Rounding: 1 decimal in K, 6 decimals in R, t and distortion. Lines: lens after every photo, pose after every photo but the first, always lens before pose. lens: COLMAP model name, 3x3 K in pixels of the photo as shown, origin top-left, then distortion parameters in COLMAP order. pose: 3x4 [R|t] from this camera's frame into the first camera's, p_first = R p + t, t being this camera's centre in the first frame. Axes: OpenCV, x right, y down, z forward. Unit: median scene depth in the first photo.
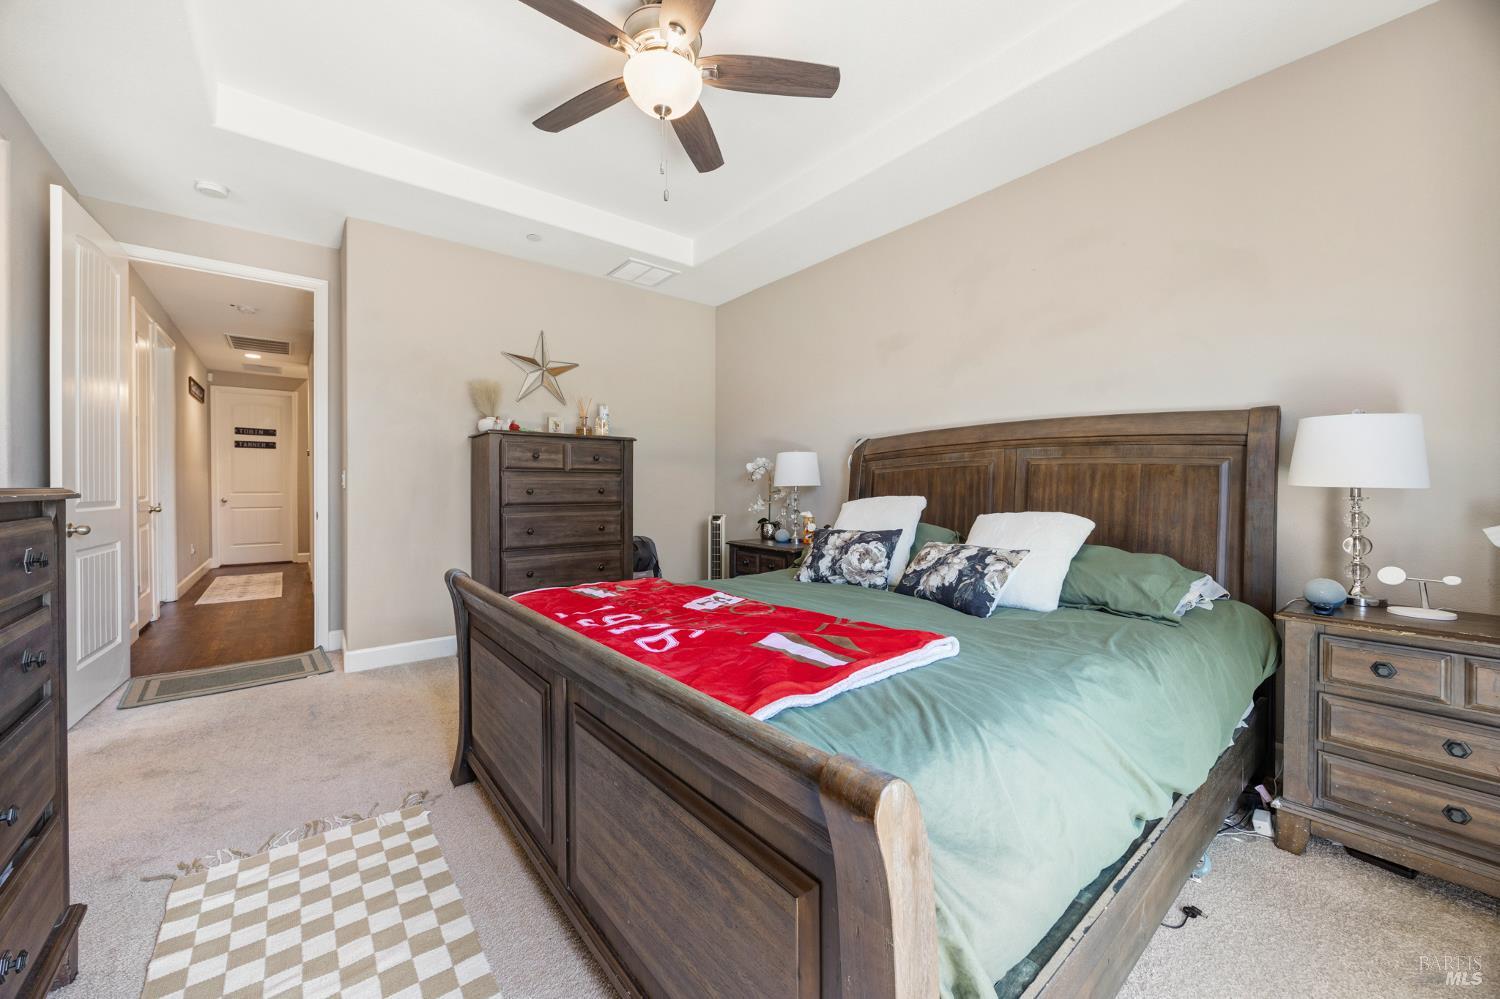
lens RADIAL K [[585.0, 0, 753.9], [0, 585.0, 493.4], [0, 0, 1]] dist [-0.003158, 0.000062]
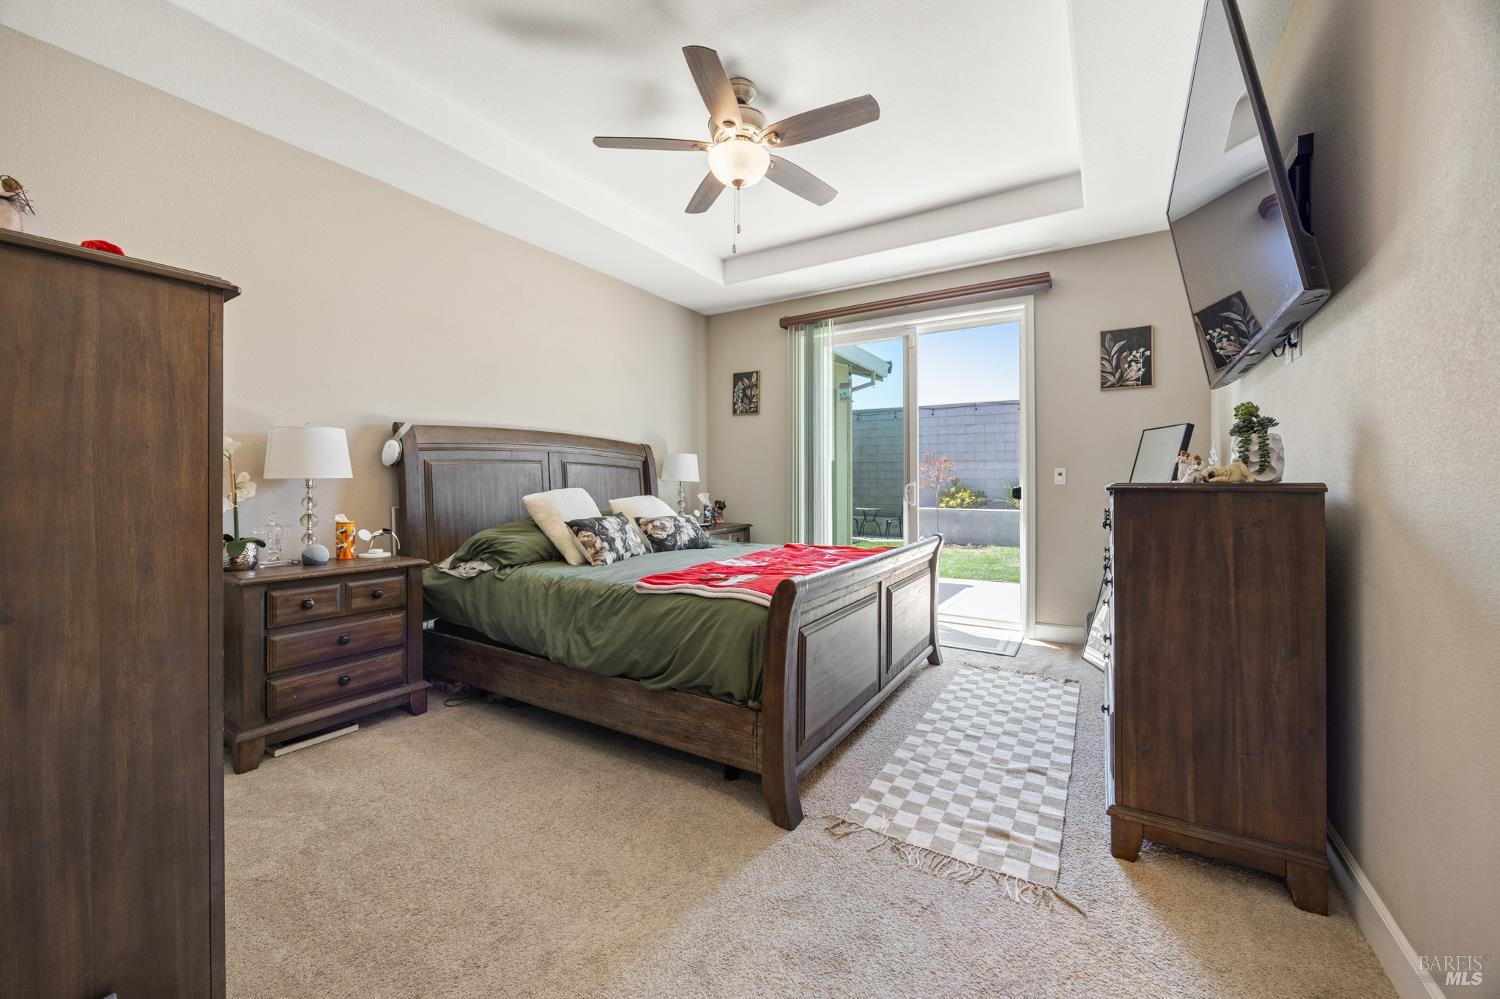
lens RADIAL K [[585.0, 0, 742.8], [0, 585.0, 478.3], [0, 0, 1]] dist [-0.003158, 0.000062]
pose [[-0.334860, -0.001401, 0.942267, -1.473900], [0.004683, 0.999984, 0.003151, -0.027959], [-0.942256, 0.005468, -0.334848, 1.538081]]
